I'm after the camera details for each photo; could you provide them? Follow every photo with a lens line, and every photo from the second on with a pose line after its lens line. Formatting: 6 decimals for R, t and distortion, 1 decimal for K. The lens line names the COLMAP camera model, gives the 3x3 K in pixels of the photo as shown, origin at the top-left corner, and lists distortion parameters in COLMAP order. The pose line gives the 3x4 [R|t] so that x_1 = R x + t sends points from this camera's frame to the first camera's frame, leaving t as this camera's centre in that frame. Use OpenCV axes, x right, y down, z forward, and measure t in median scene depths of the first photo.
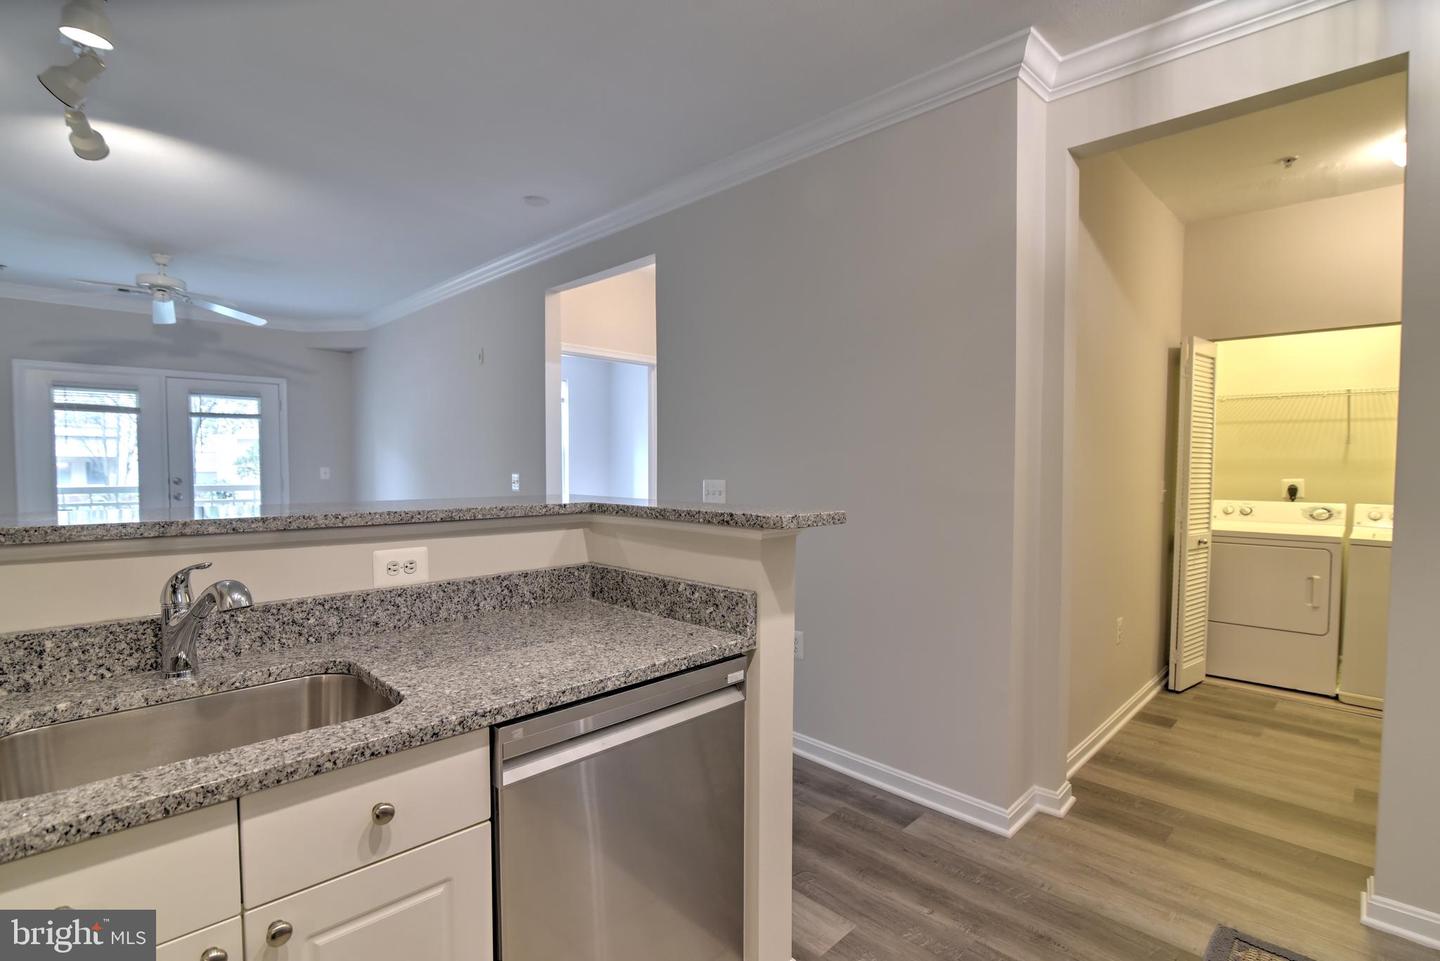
lens RADIAL K [[681.8, 0, 719.4], [0, 681.8, 490.1], [0, 0, 1]] dist [-0.015864, 0.000098]
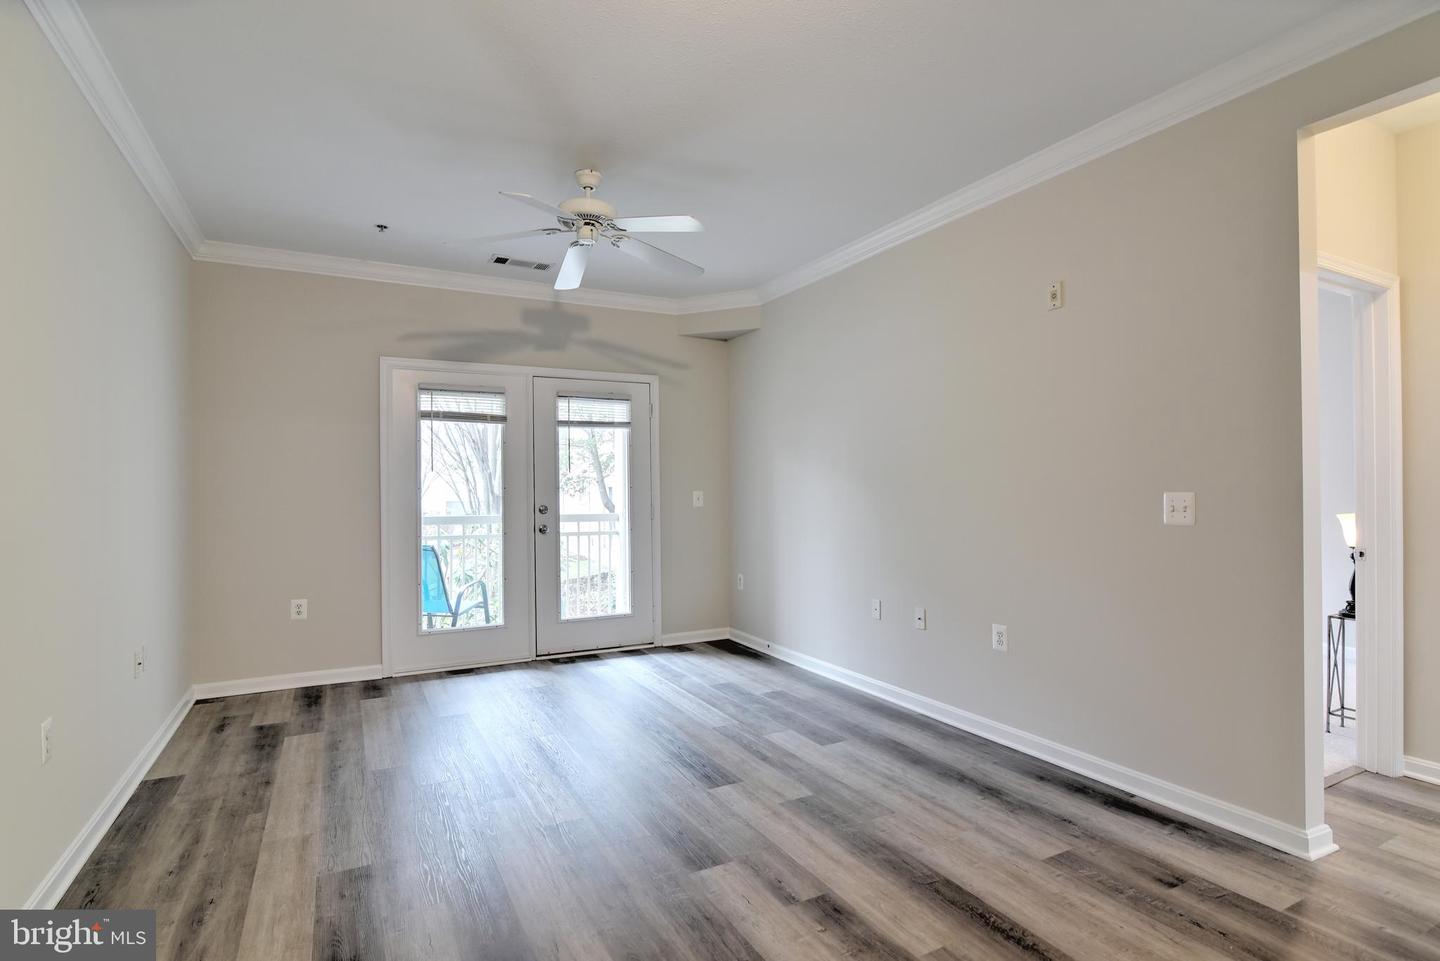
lens RADIAL K [[717.0, 0, 719.5], [0, 717.0, 489.1], [0, 0, 1]] dist [-0.015535, -0.000031]
pose [[0.955795, -0.010788, -0.293837, -0.581370], [-0.001067, 0.999193, -0.040154, -0.005023], [0.294033, 0.038693, 0.955012, 0.429411]]
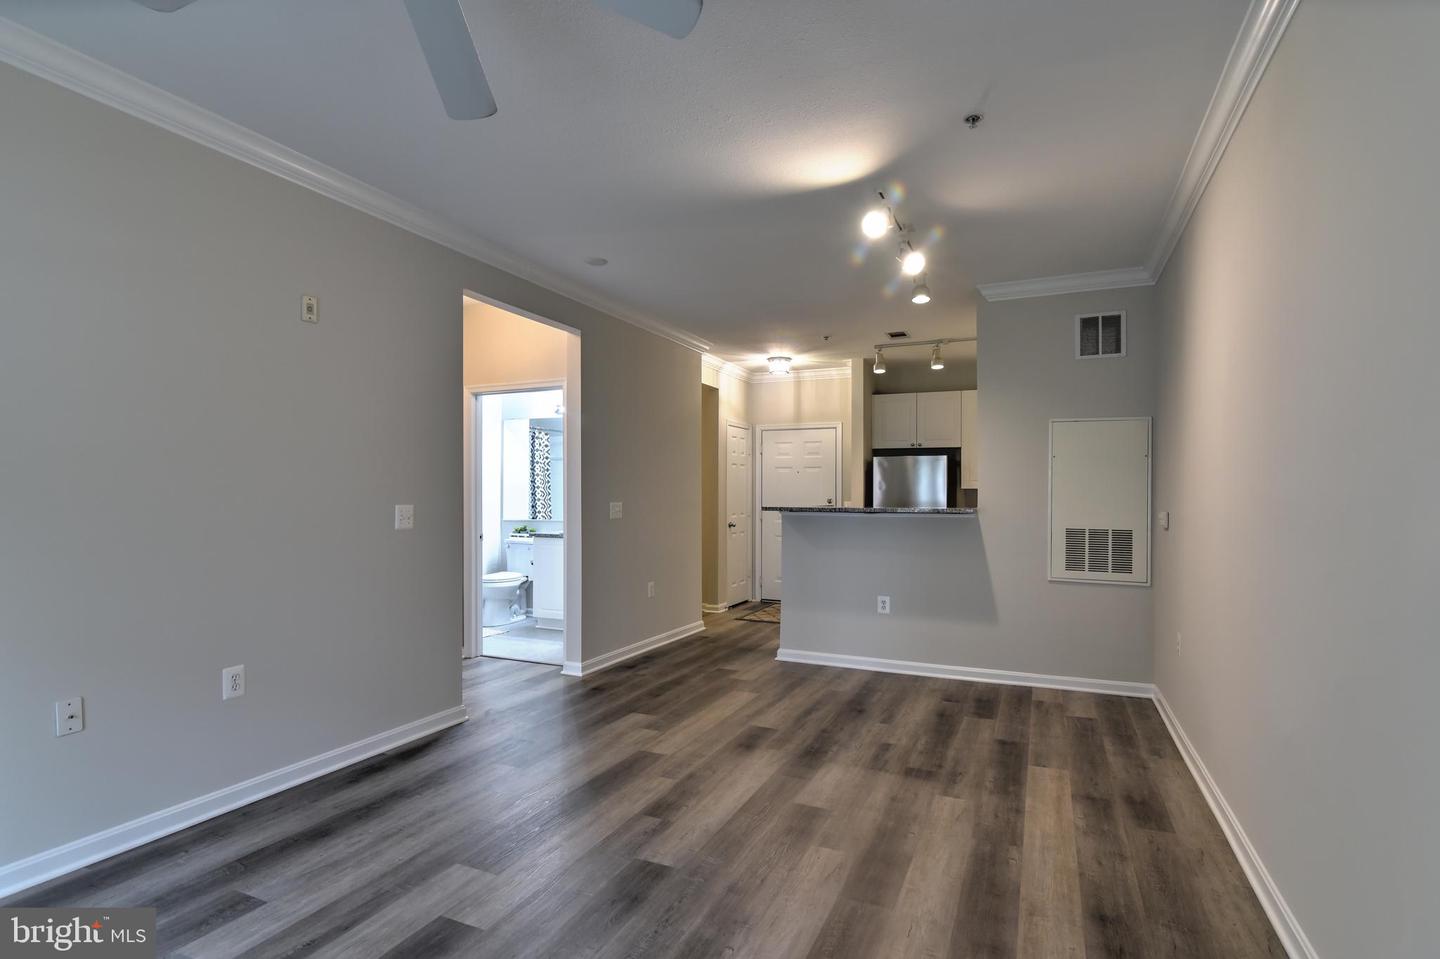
lens RADIAL K [[717.0, 0, 719.5], [0, 717.0, 488.1], [0, 0, 1]] dist [-0.015535, -0.000031]
pose [[-0.355488, 0.003591, 0.934674, -1.365355], [0.032473, 0.999436, 0.008511, -0.046206], [-0.934116, 0.033377, -0.355404, 1.162183]]
